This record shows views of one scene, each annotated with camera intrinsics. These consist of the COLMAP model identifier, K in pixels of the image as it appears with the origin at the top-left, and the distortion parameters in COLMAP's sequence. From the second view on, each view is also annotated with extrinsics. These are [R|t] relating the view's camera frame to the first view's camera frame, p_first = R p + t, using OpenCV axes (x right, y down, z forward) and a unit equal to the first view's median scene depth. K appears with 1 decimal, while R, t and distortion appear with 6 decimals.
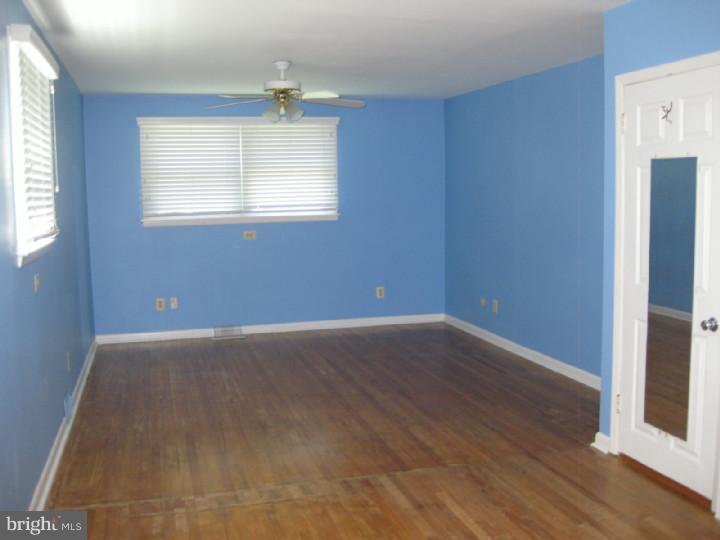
lens RADIAL K [[735.6, 0, 360.0], [0, 735.6, 270.0], [0, 0, 1]] dist [-0.085032, 0.008722]
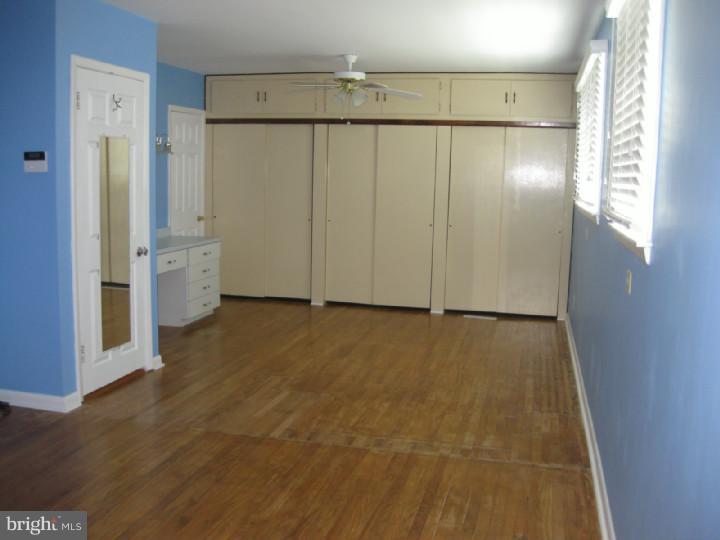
lens RADIAL K [[735.6, 0, 360.0], [0, 735.6, 270.0], [0, 0, 1]] dist [-0.085032, 0.008722]
pose [[-0.866103, -0.069507, 0.495010, -0.625468], [0.044830, 0.975494, 0.215411, -0.181797], [-0.497852, 0.208760, -0.841762, 1.915285]]
